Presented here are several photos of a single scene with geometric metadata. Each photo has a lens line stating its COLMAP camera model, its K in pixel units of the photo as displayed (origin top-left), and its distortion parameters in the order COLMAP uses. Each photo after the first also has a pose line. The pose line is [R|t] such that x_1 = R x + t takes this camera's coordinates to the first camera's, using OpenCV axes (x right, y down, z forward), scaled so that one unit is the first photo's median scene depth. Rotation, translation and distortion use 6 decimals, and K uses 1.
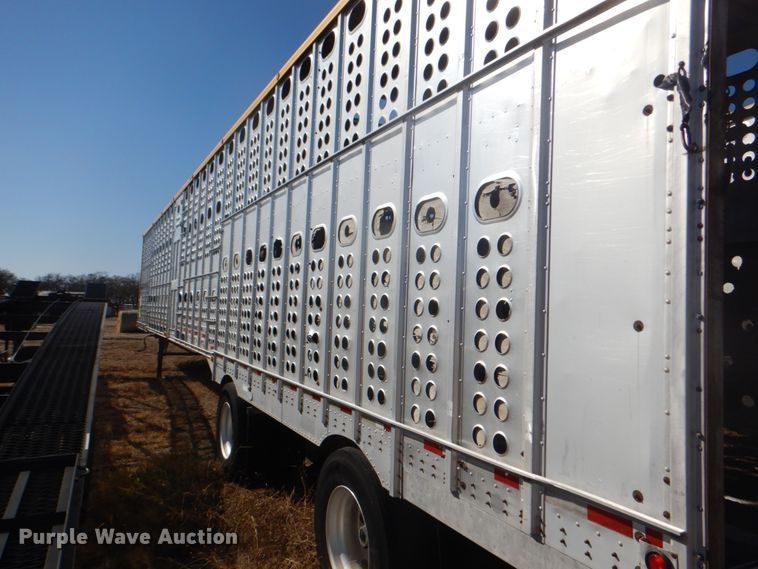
lens RADIAL K [[565.2, 0, 379.0], [0, 565.2, 284.5], [0, 0, 1]] dist [0.081350, 0.000013]
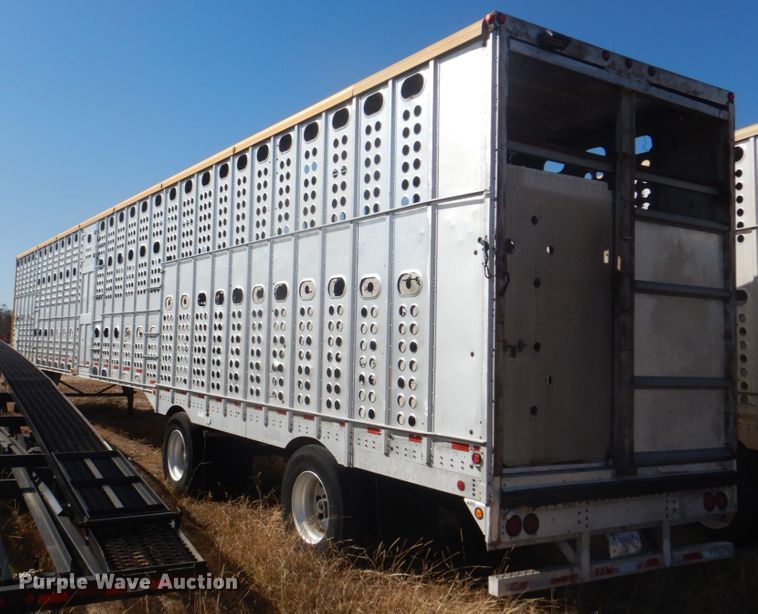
lens RADIAL K [[735.2, 0, 379.0], [0, 735.2, 307.0], [0, 0, 1]] dist [-0.004017, -0.003436]
pose [[0.990522, -0.008692, 0.137080, -0.156040], [0.008305, 0.999960, 0.003397, -0.068236], [-0.137104, -0.002227, 0.990554, -0.973406]]
